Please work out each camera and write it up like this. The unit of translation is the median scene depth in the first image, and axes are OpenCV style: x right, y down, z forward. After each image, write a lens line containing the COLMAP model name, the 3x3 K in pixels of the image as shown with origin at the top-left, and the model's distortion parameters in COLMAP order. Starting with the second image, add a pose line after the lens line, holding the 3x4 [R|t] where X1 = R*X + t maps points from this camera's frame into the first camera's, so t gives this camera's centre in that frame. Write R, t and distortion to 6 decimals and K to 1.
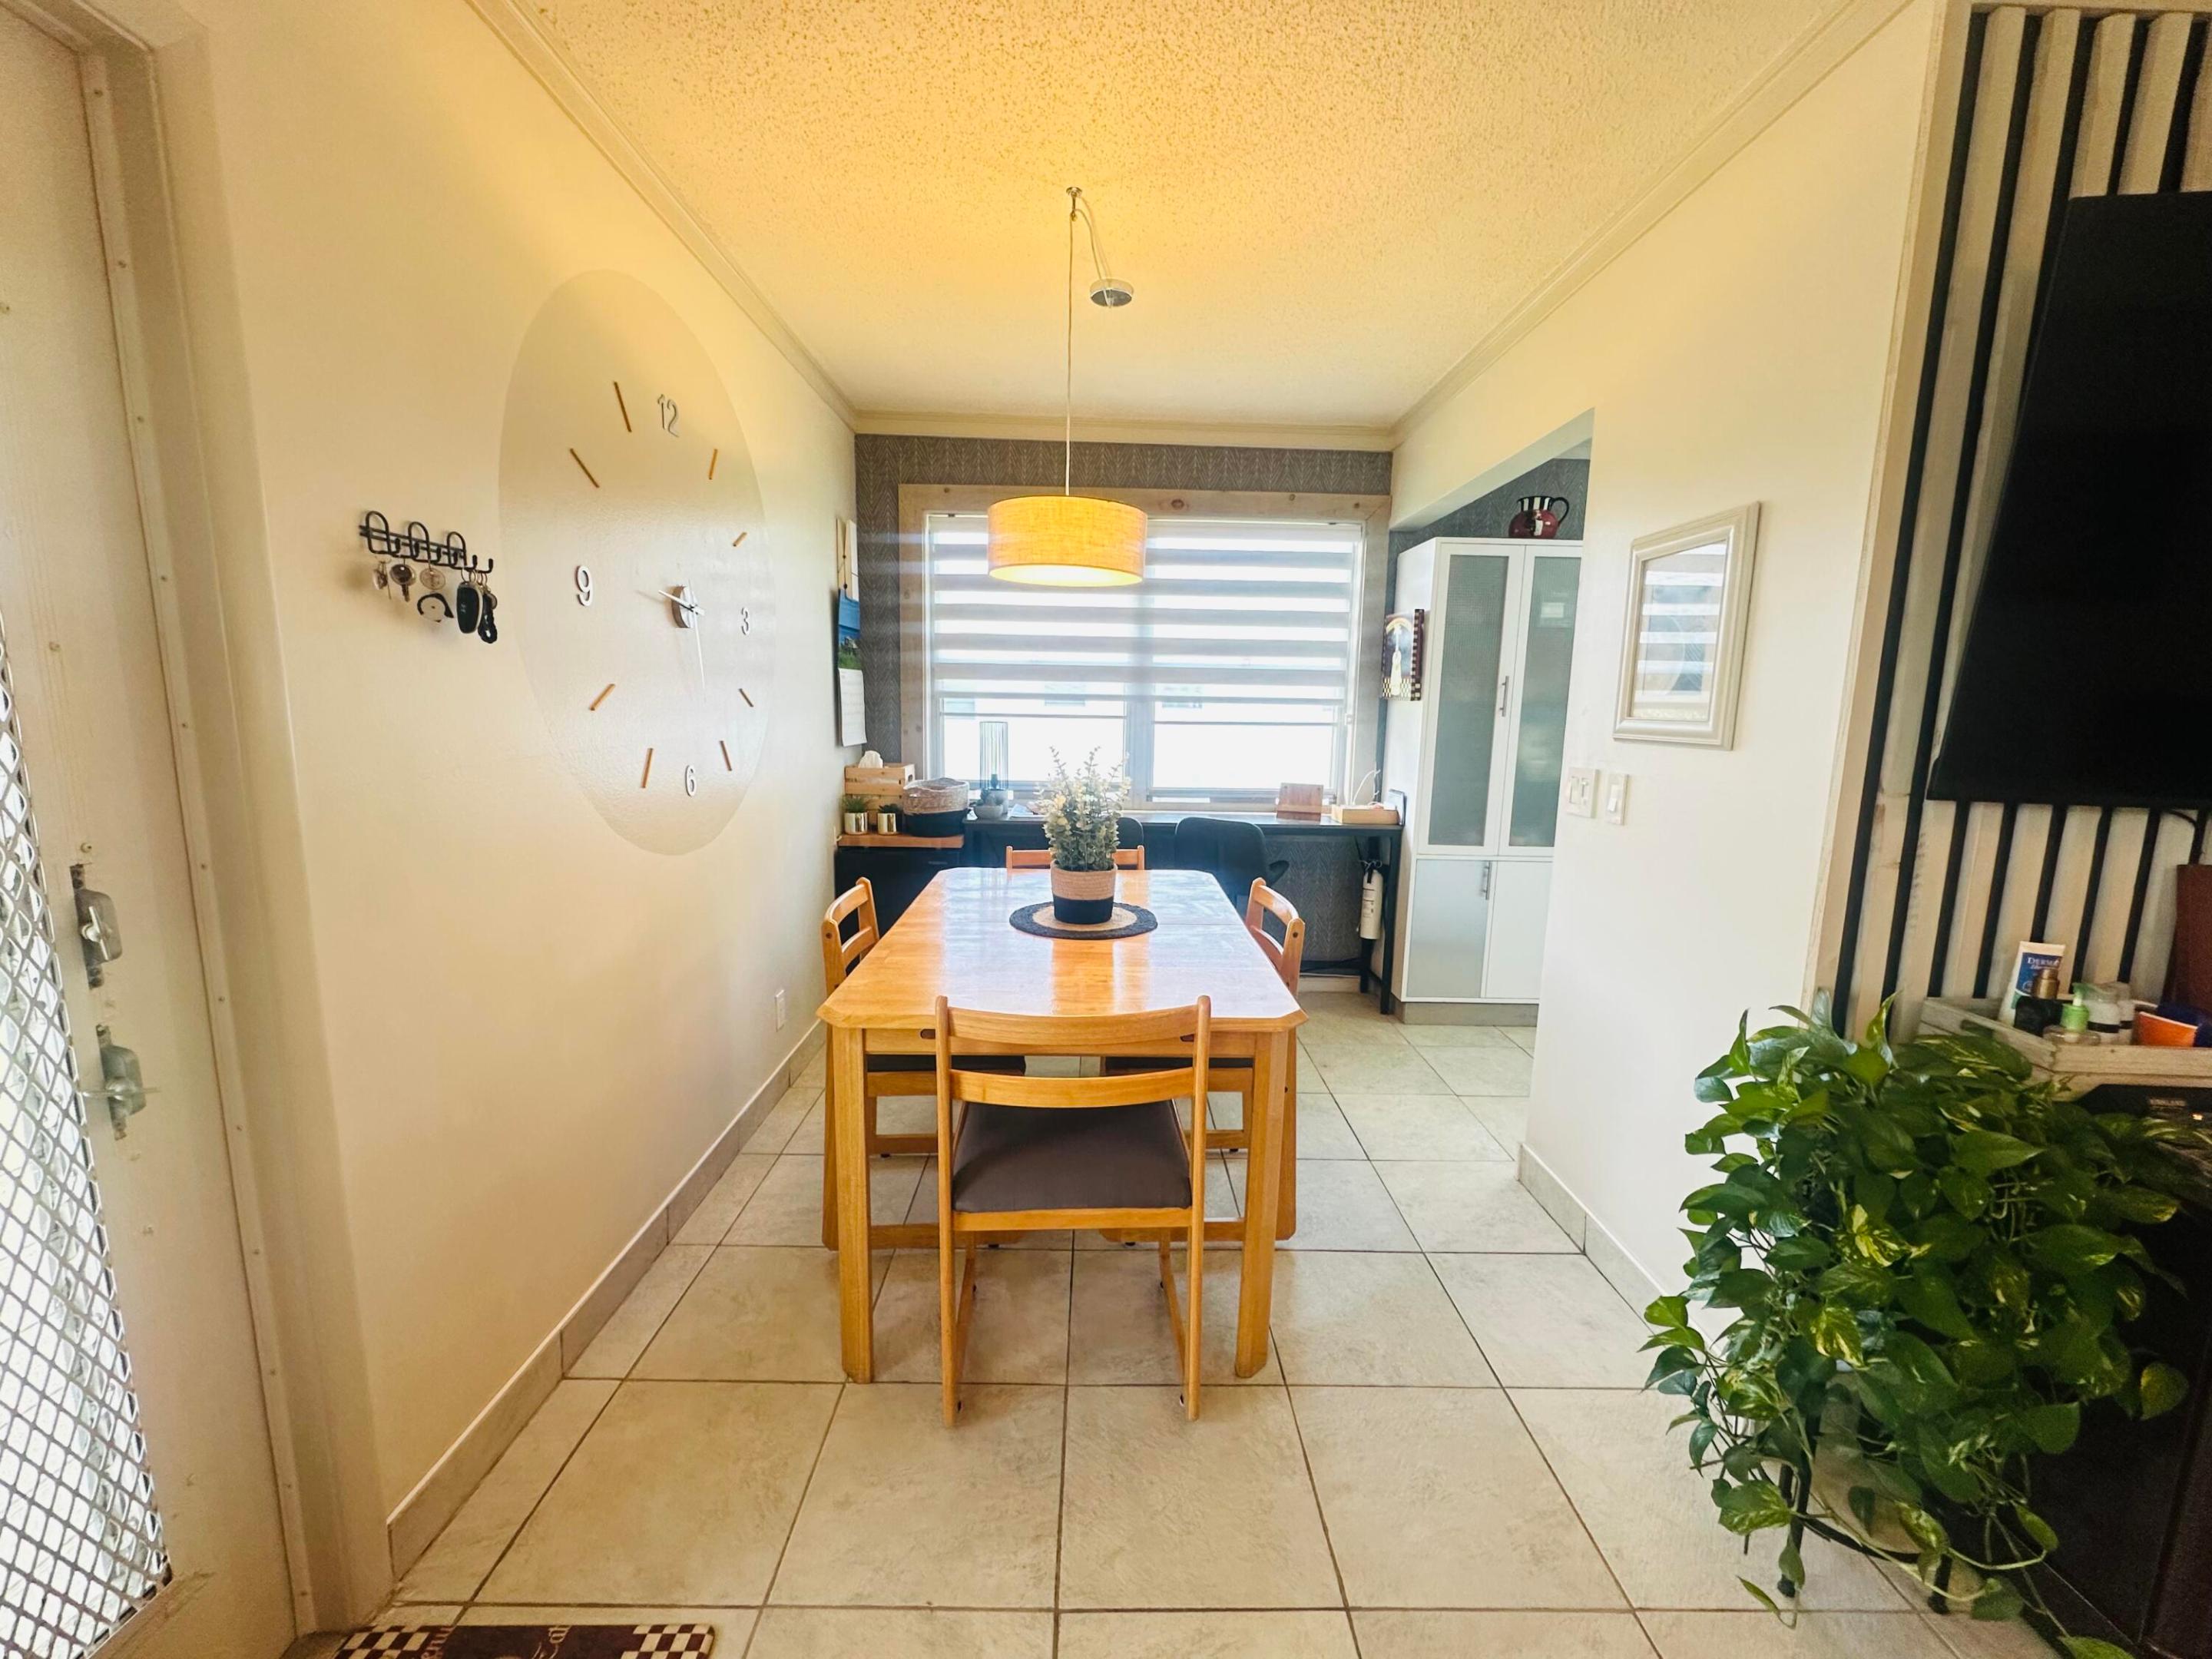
lens RADIAL K [[880.9, 0, 1108.0], [0, 880.9, 834.6], [0, 0, 1]] dist [-0.002239, 0.000137]
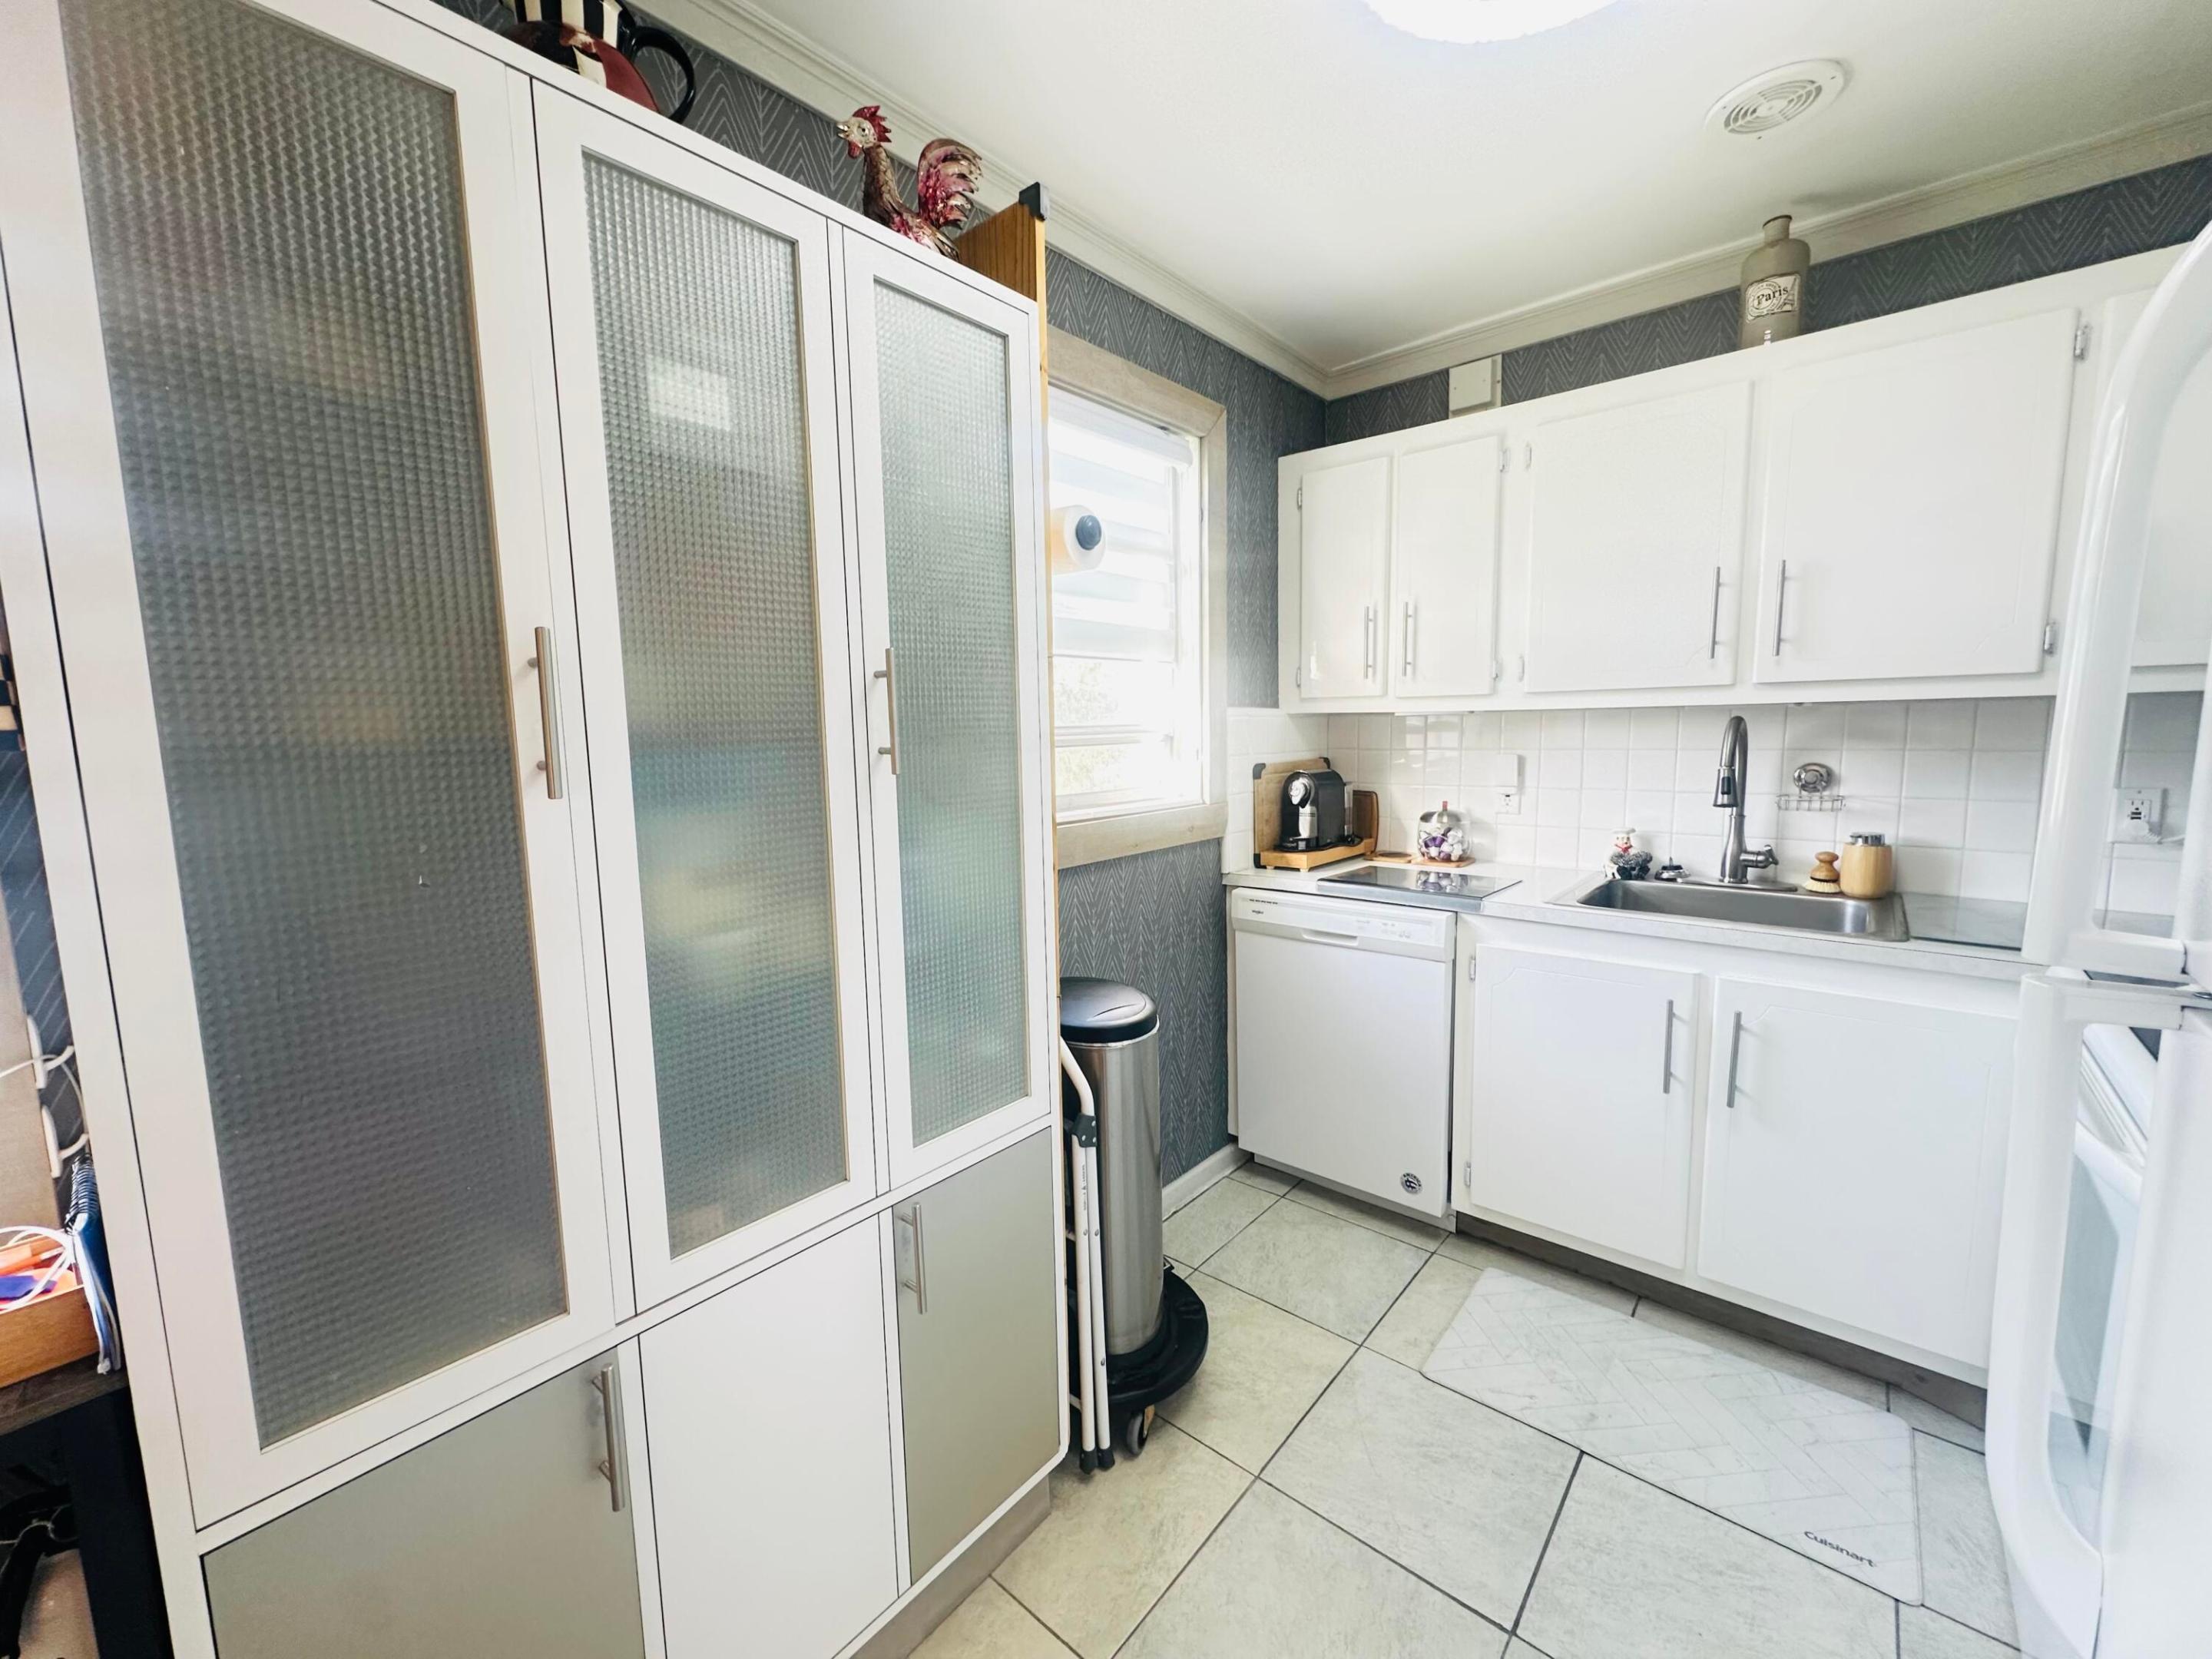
lens RADIAL K [[880.9, 0, 1108.2], [0, 880.9, 827.6], [0, 0, 1]] dist [-0.002239, 0.000137]
pose [[0.664814, -0.113635, 0.738315, 0.360951], [0.139615, 0.989848, 0.026633, -0.108168], [-0.733846, 0.085374, 0.673930, 0.708215]]
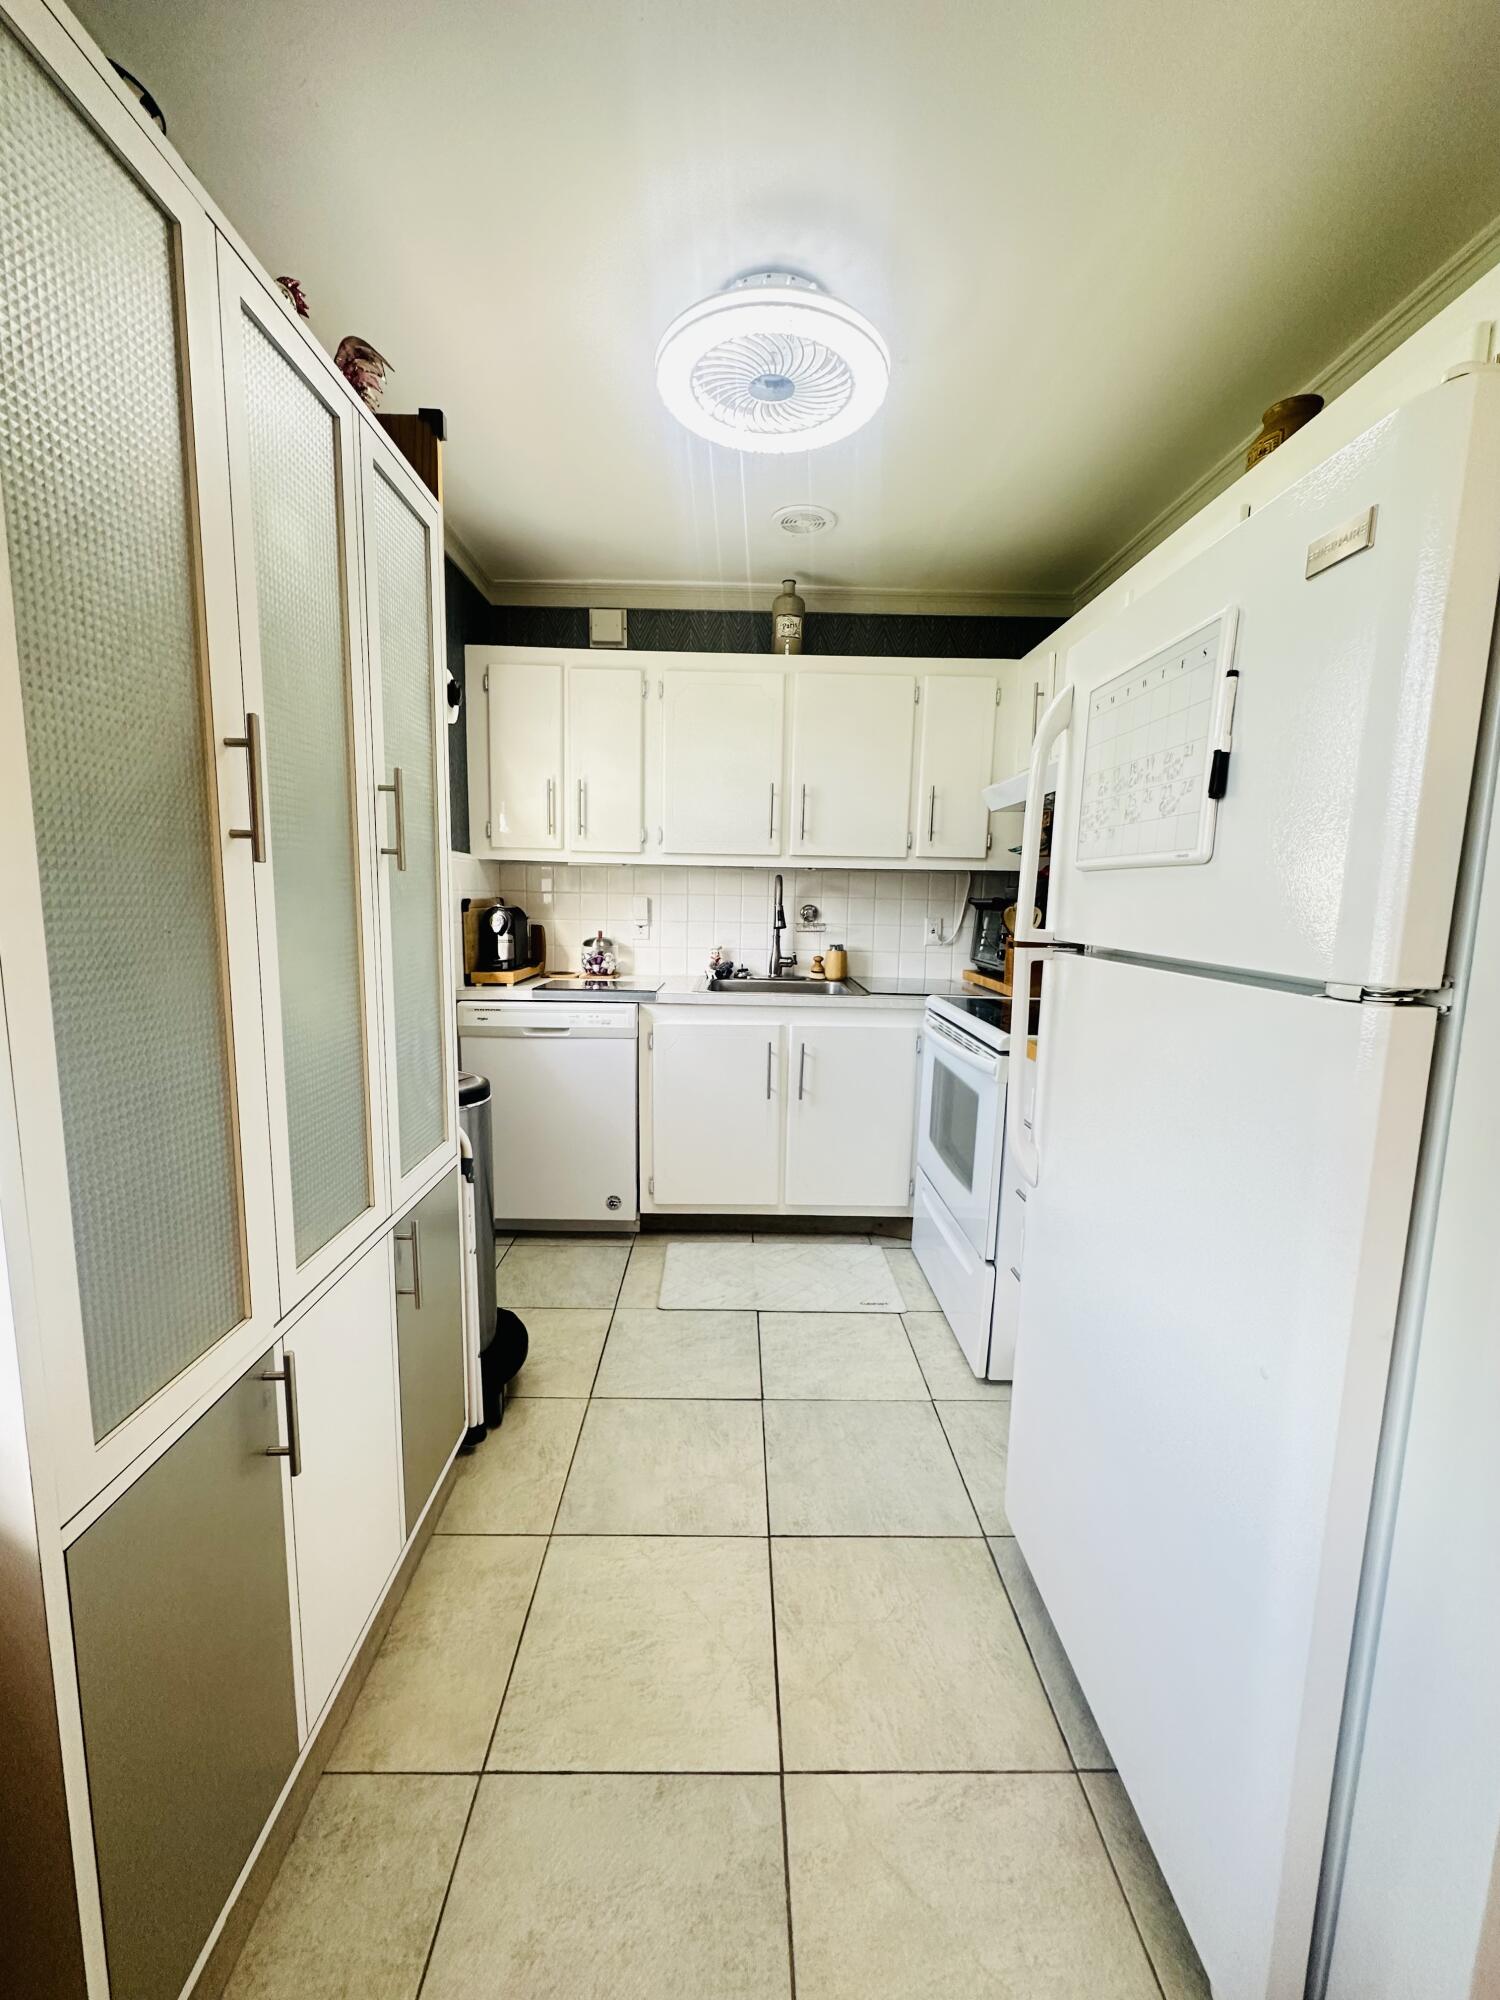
lens RADIAL K [[796.5, 0, 752.2], [0, 796.5, 997.2], [0, 0, 1]] dist [-0.002239, 0.000137]
pose [[-0.000626, -0.144583, 0.989492, 0.184787], [0.127816, 0.981365, 0.143477, -0.104798], [-0.991798, 0.126562, 0.017866, 0.822303]]
